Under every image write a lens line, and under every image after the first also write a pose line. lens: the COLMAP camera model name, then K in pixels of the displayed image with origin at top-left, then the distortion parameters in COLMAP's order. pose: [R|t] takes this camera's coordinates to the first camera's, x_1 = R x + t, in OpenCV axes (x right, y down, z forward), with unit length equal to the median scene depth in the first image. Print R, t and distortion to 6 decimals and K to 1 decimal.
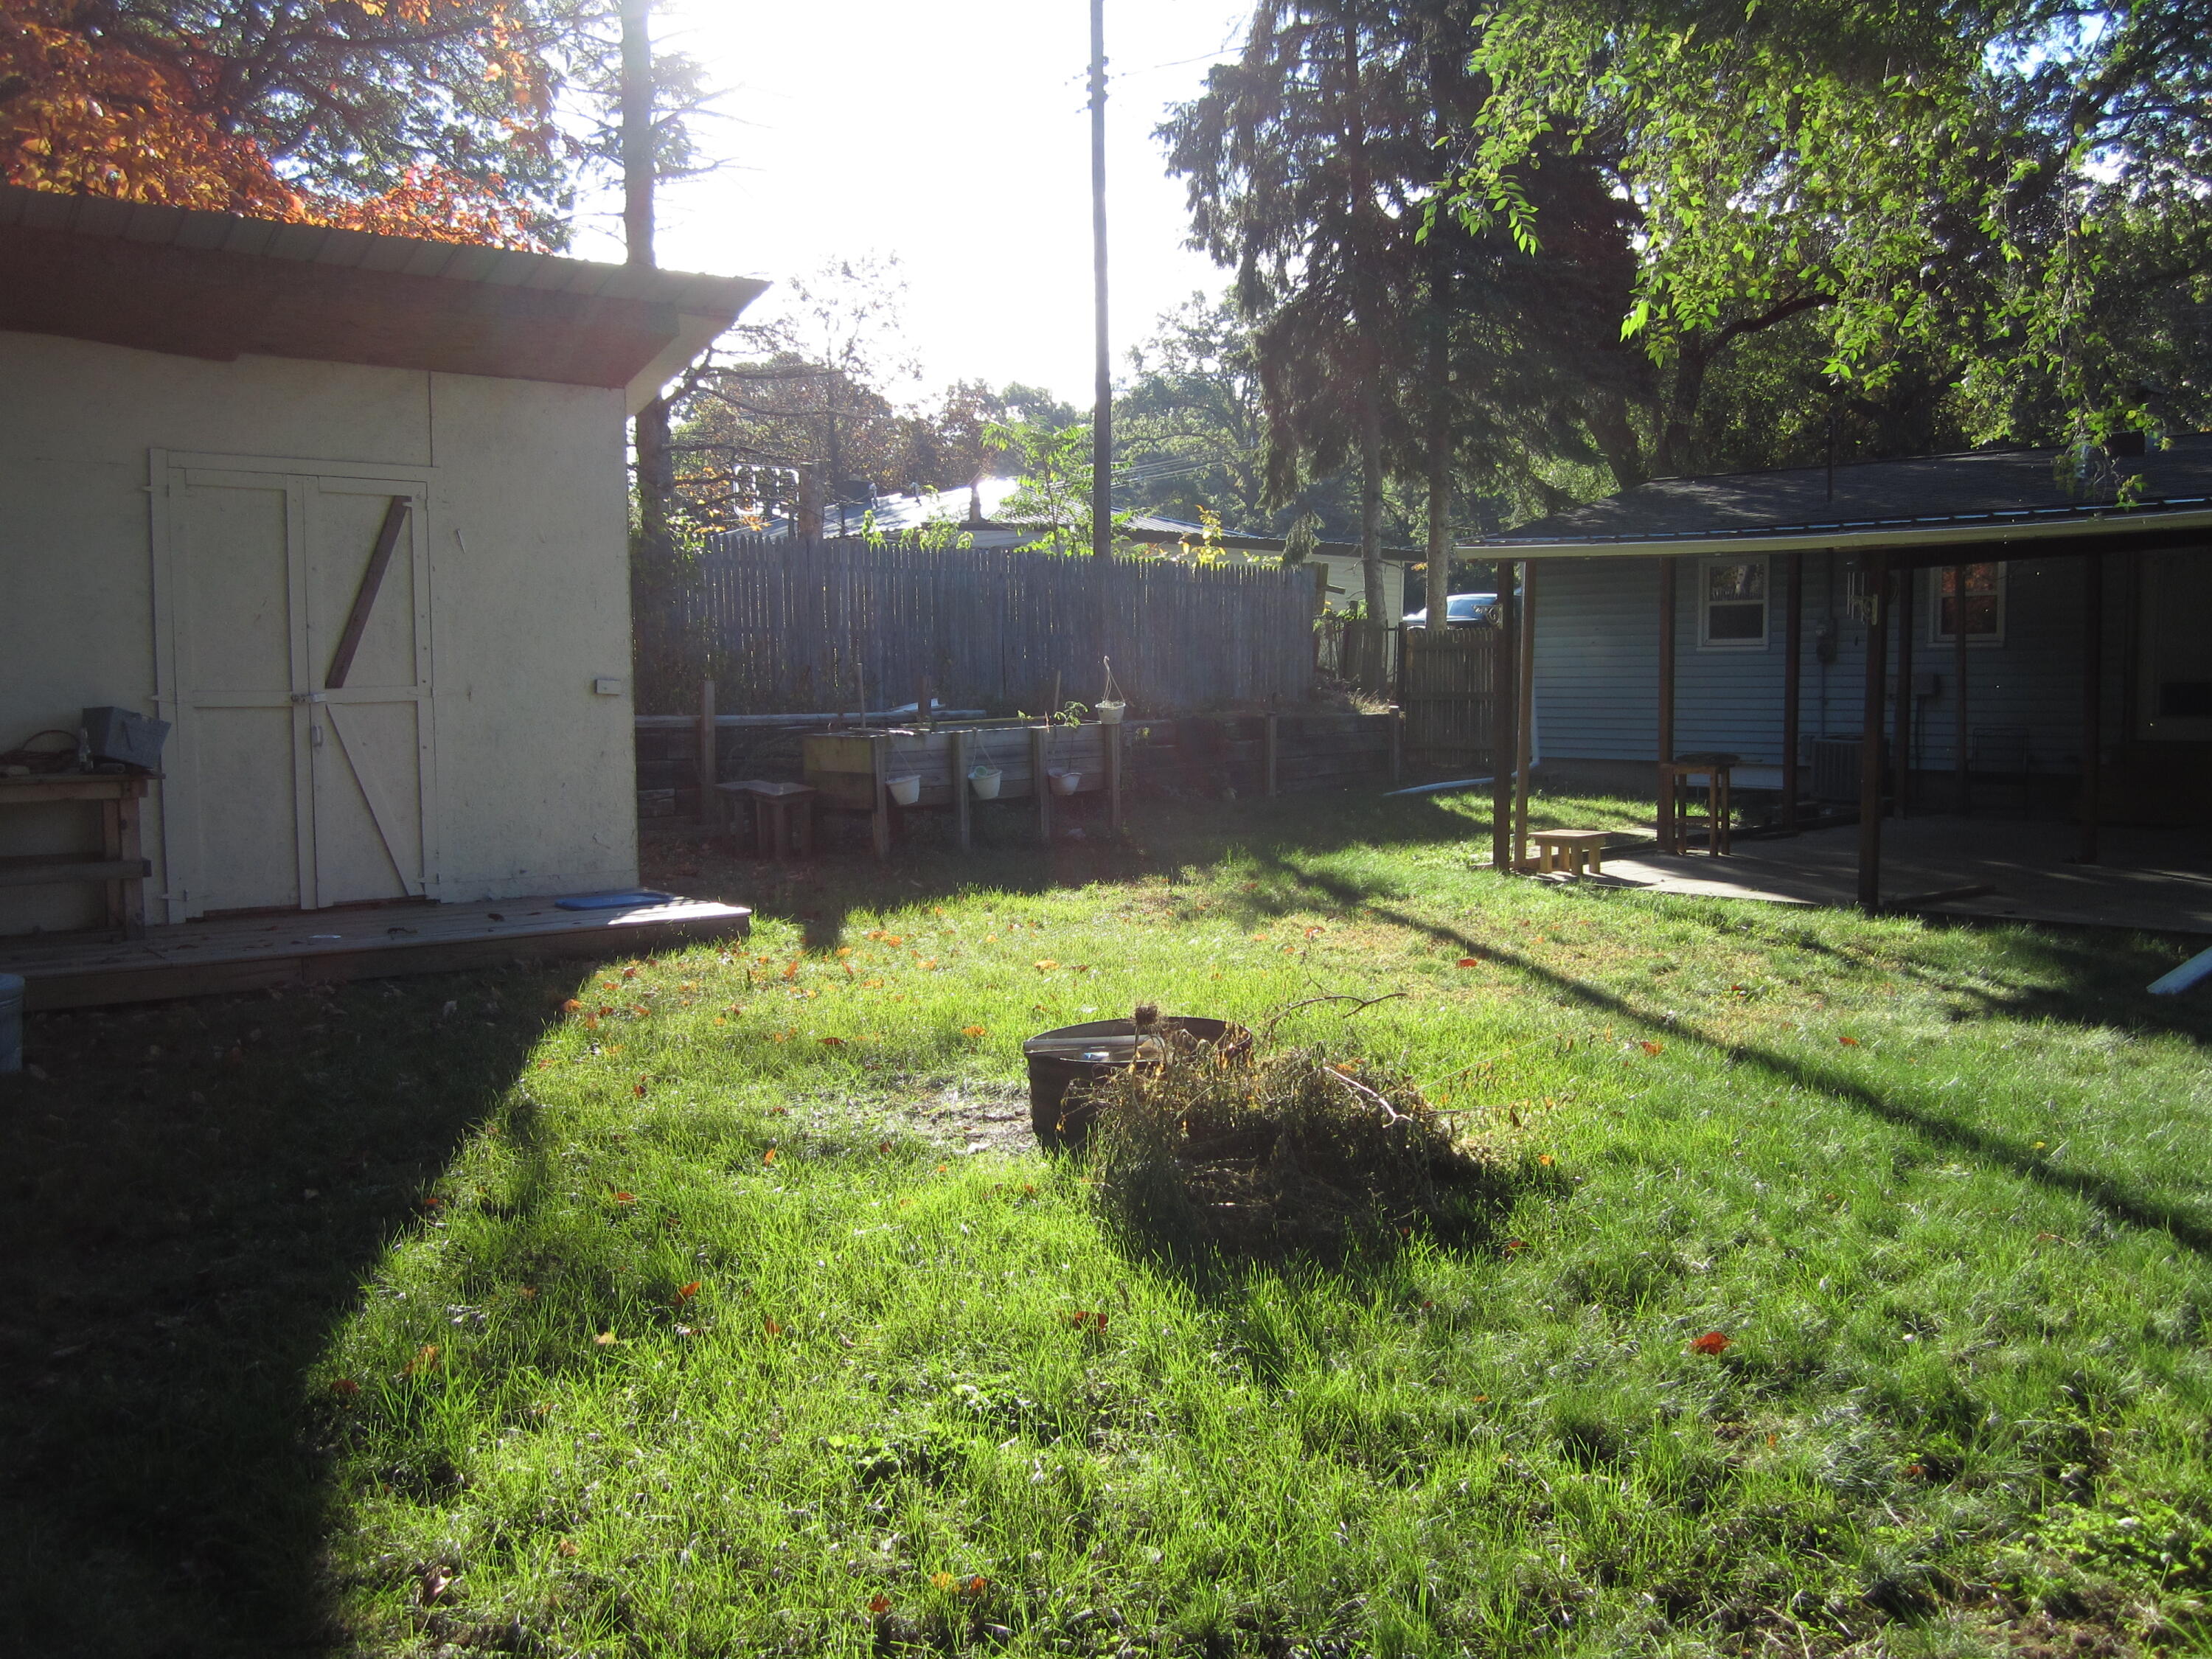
lens RADIAL K [[1809.4, 0, 1116.3], [0, 1809.4, 834.2], [0, 0, 1]] dist [-0.052381, 0.022322]
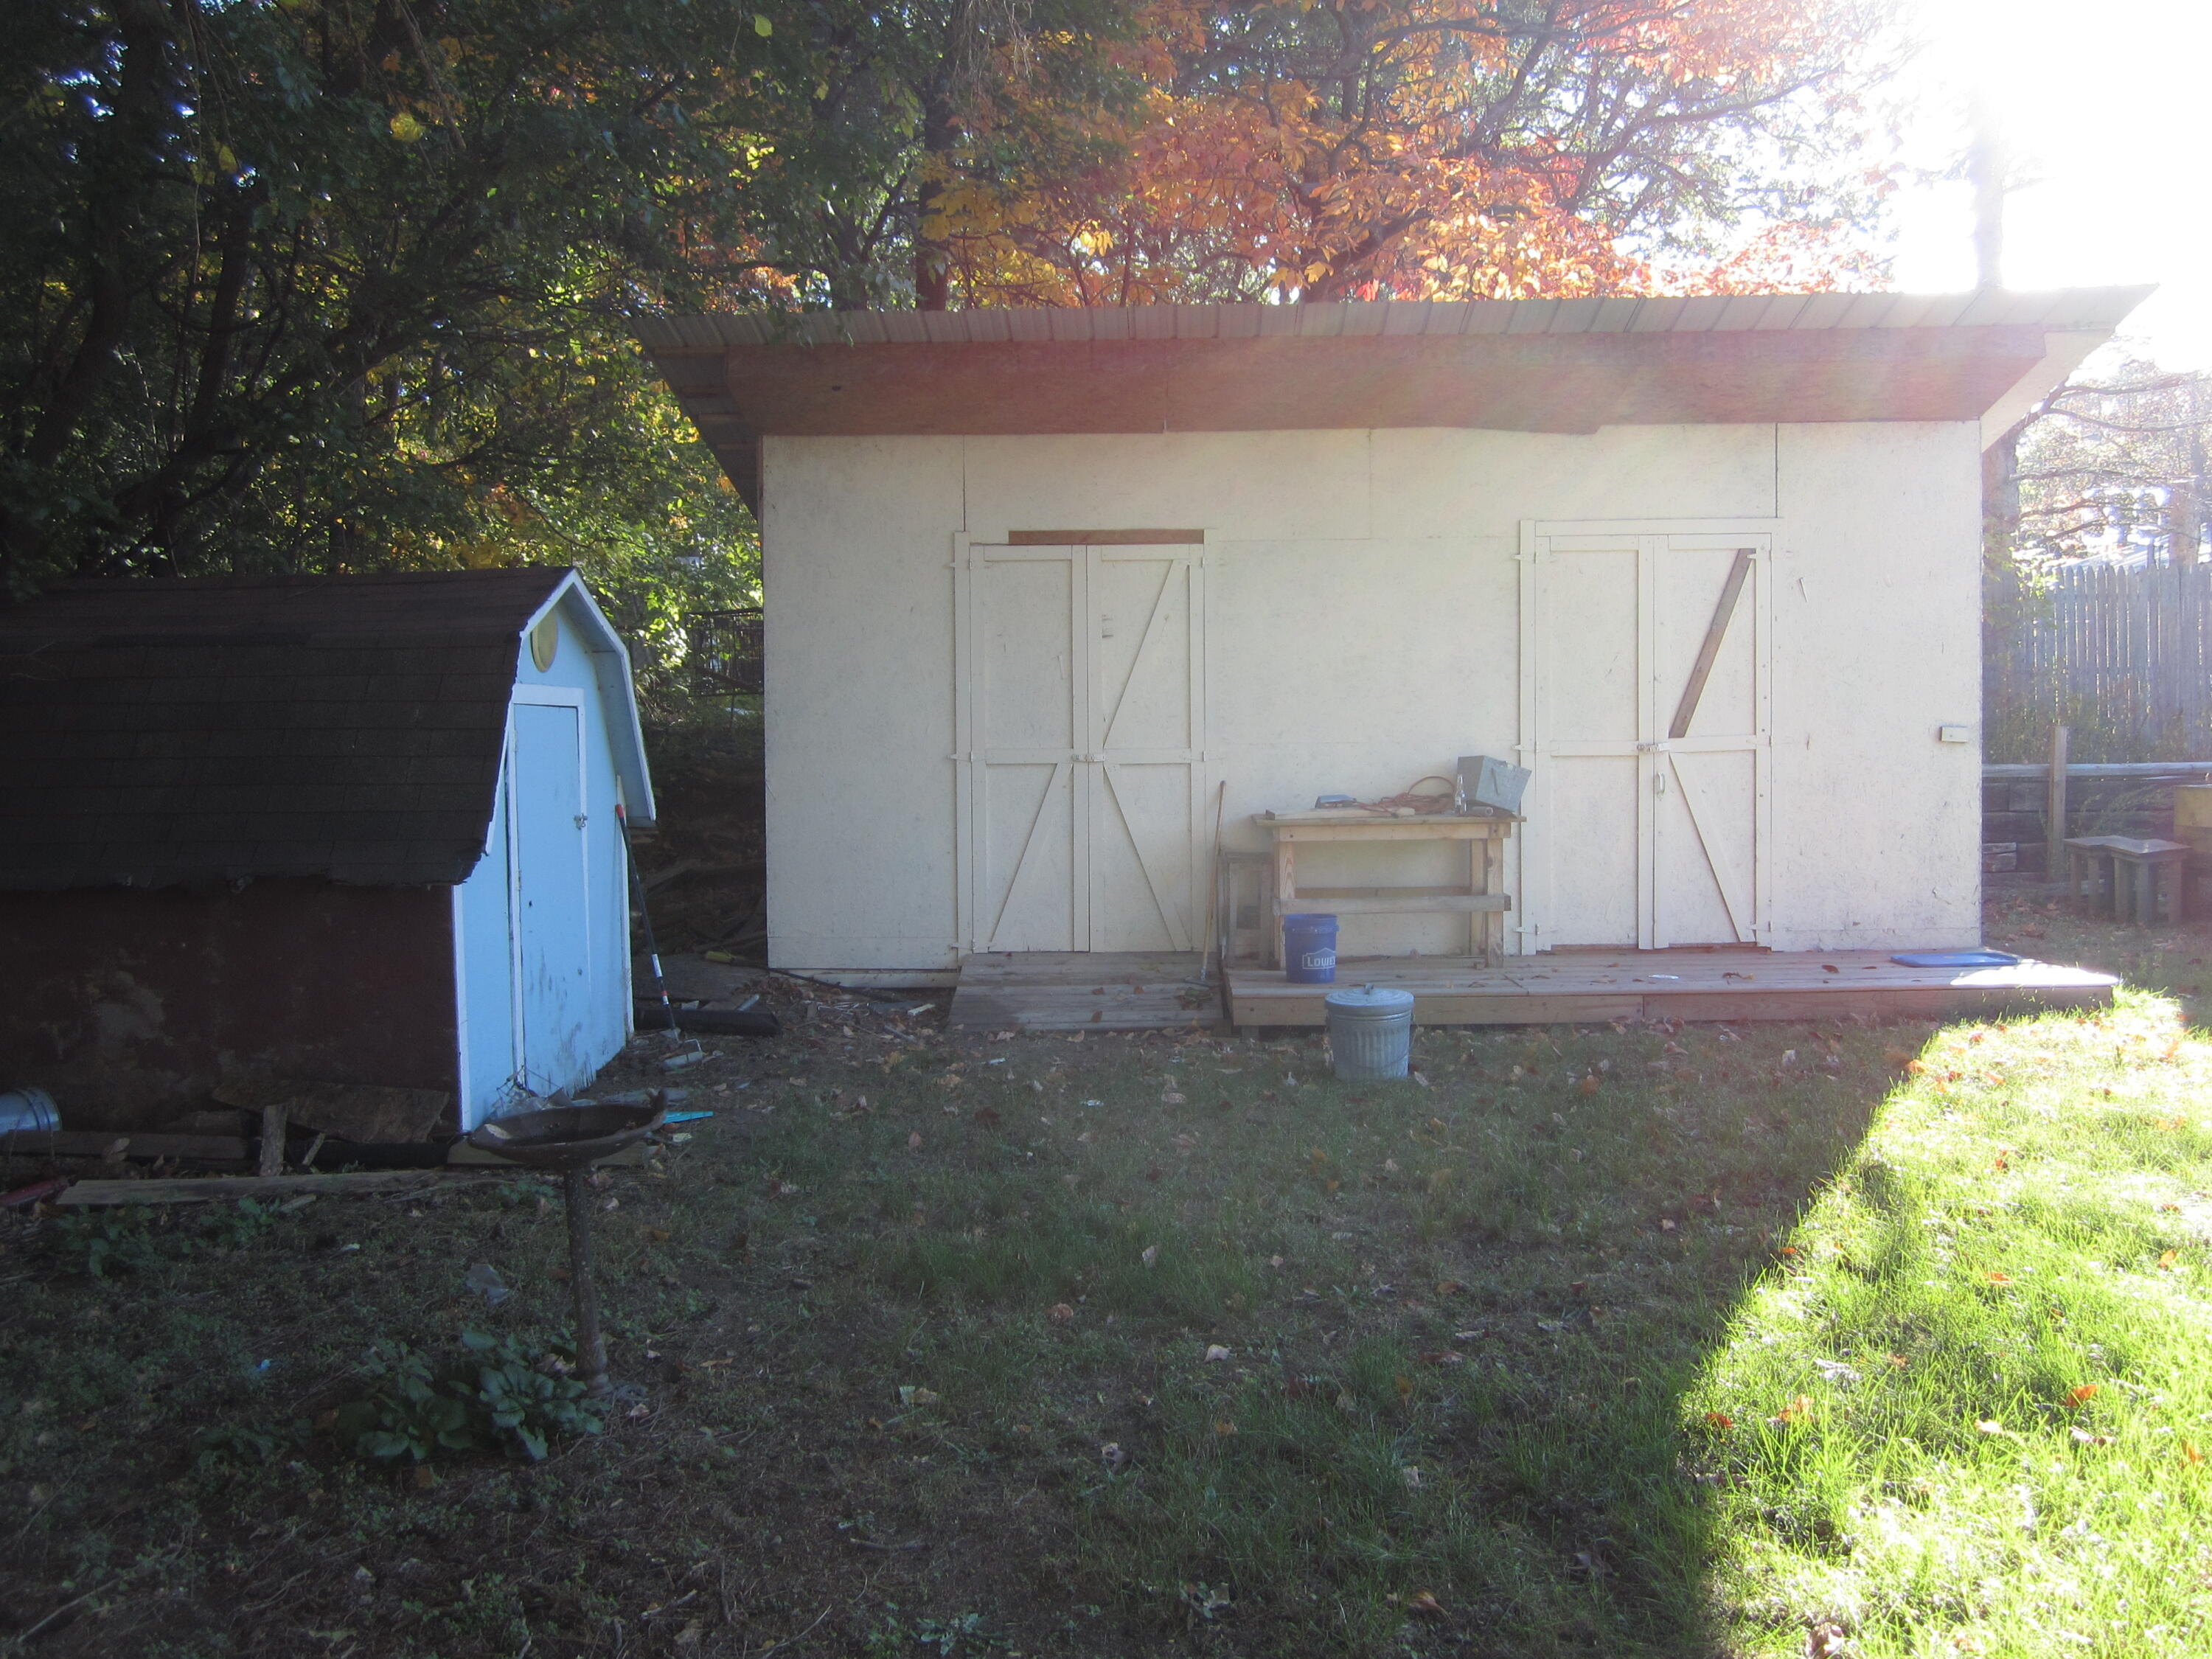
lens RADIAL K [[1809.4, 0, 1100.9], [0, 1809.4, 834.4], [0, 0, 1]] dist [-0.052381, 0.022322]
pose [[0.772780, 0.022802, -0.634265, -0.035969], [-0.039018, 0.999171, -0.011618, -0.000343], [0.633474, 0.033726, 0.773029, -0.017445]]
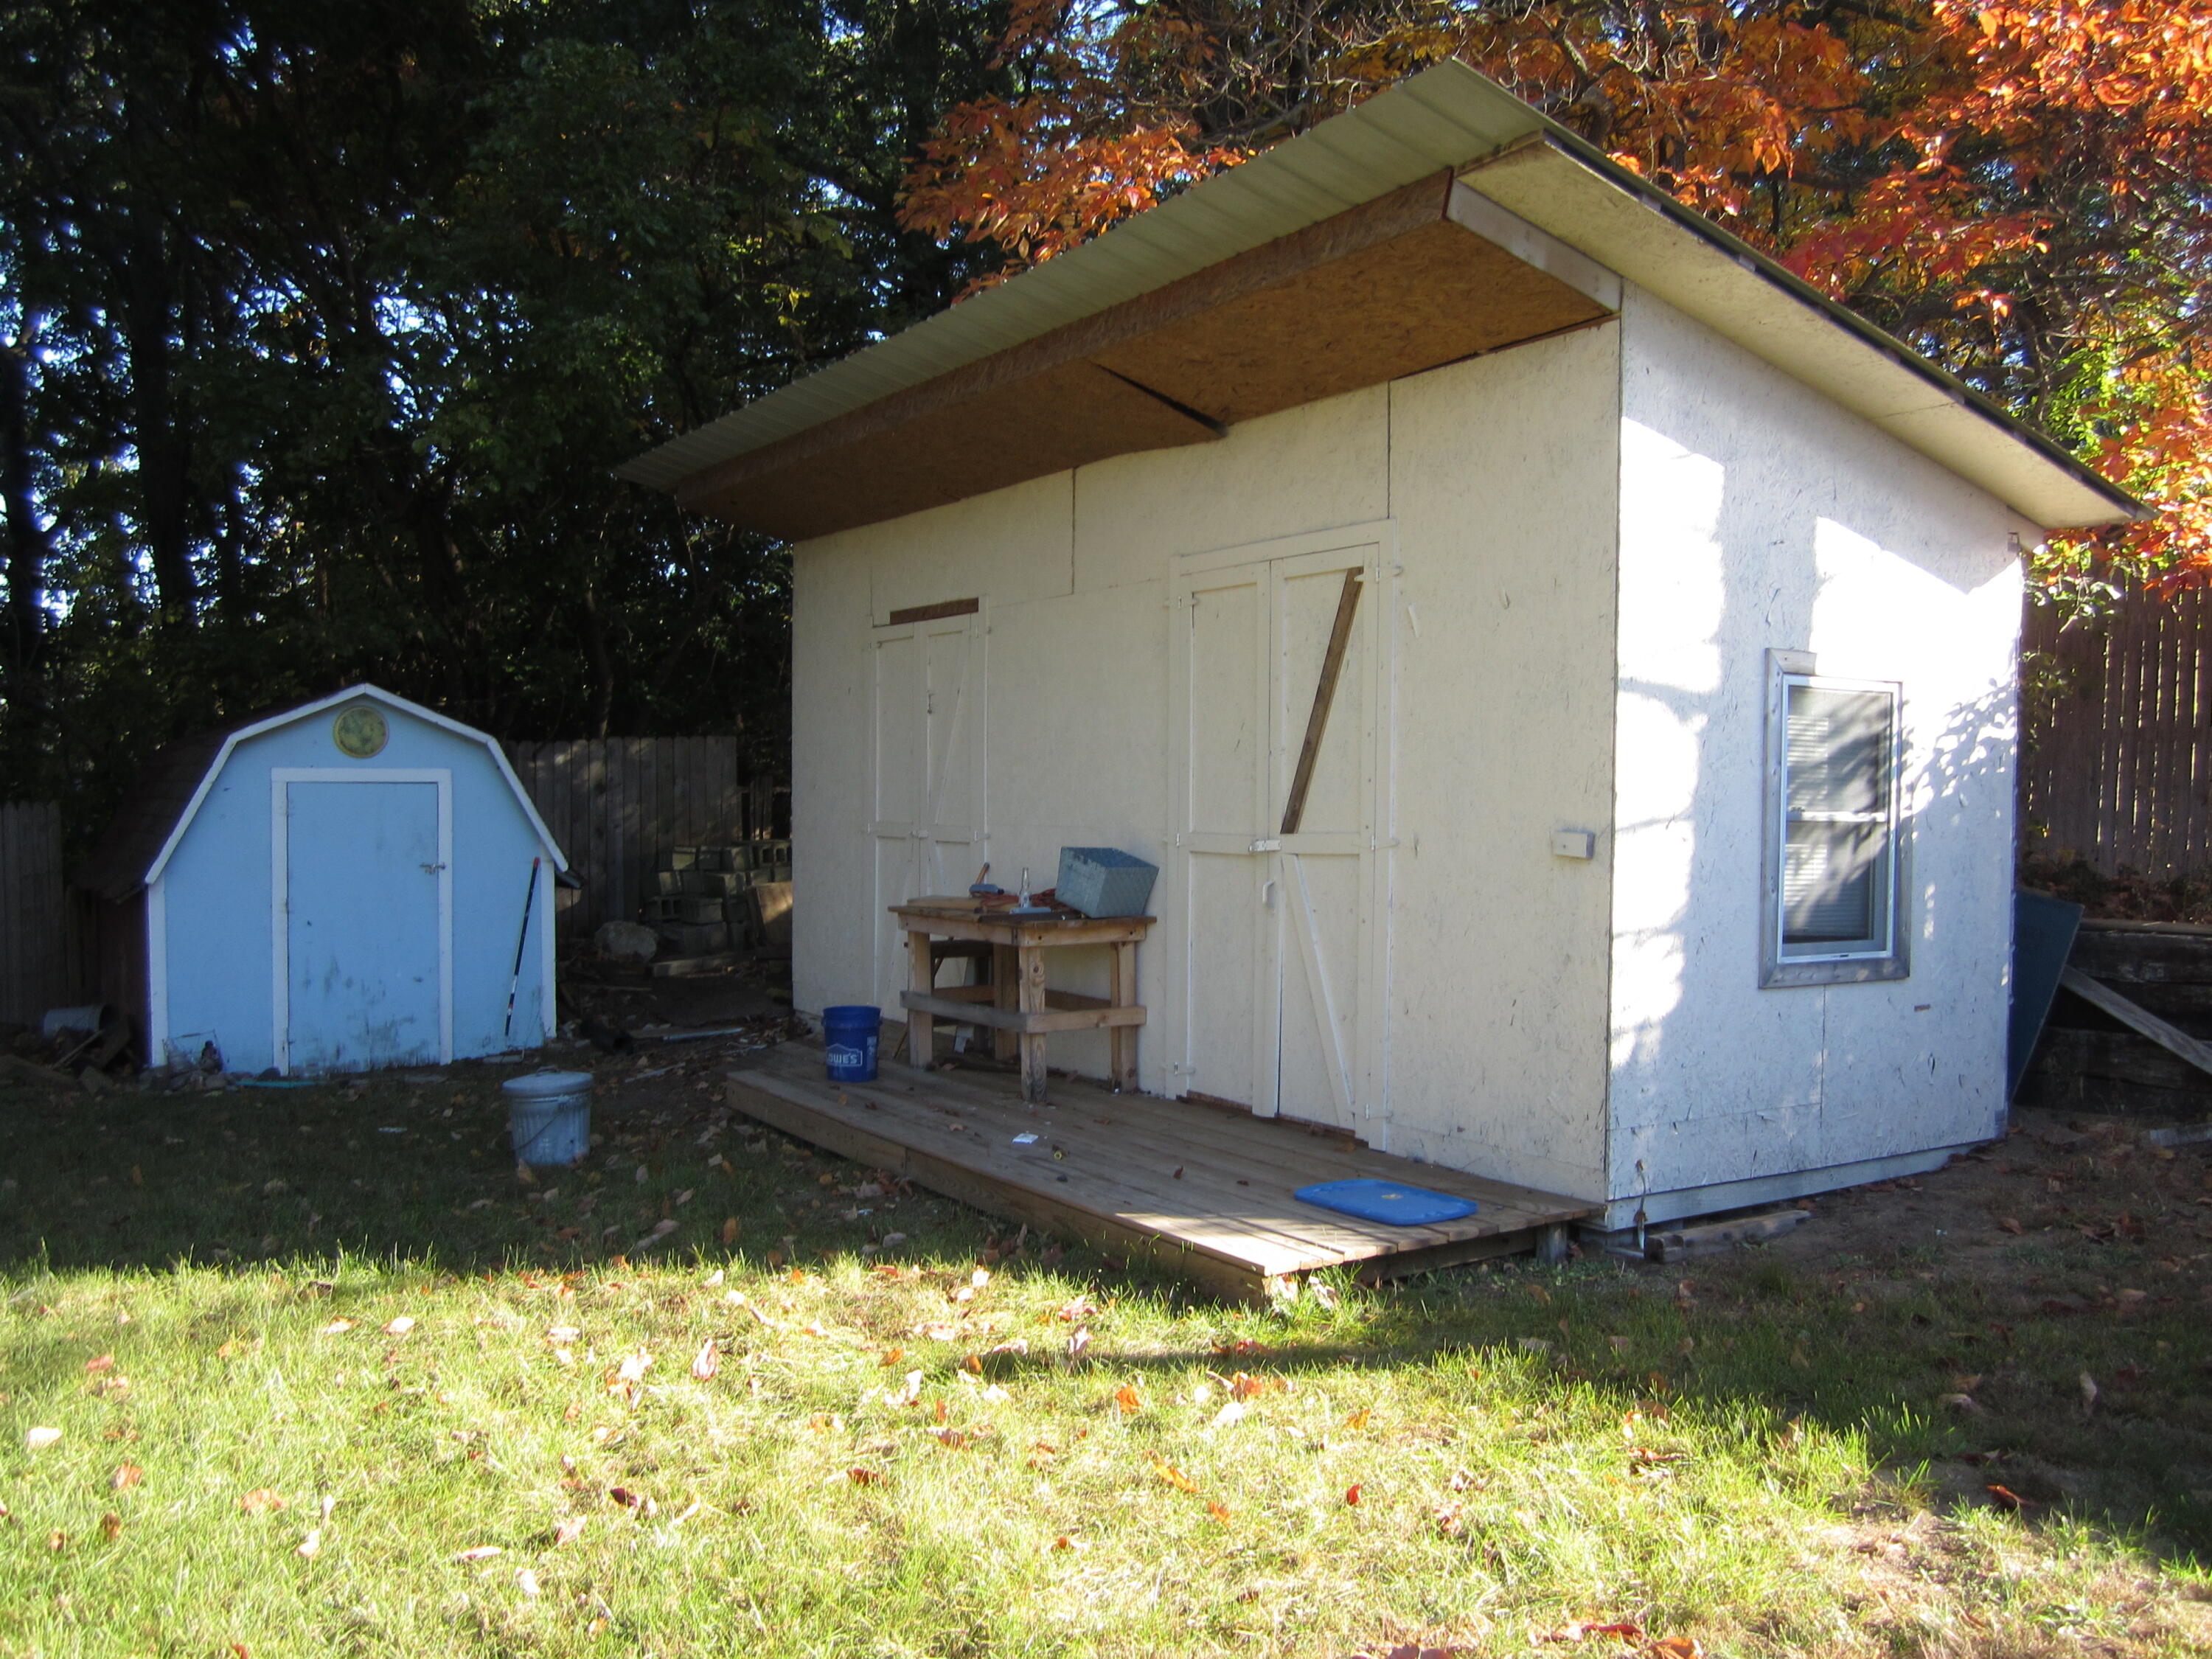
lens RADIAL K [[1809.4, 0, 1119.3], [0, 1809.4, 819.7], [0, 0, 1]] dist [-0.052381, 0.022322]
pose [[-0.091746, 0.023536, -0.995504, 0.371902], [-0.079155, 0.996385, 0.030852, -0.117935], [0.992631, 0.081629, -0.089551, 1.114824]]
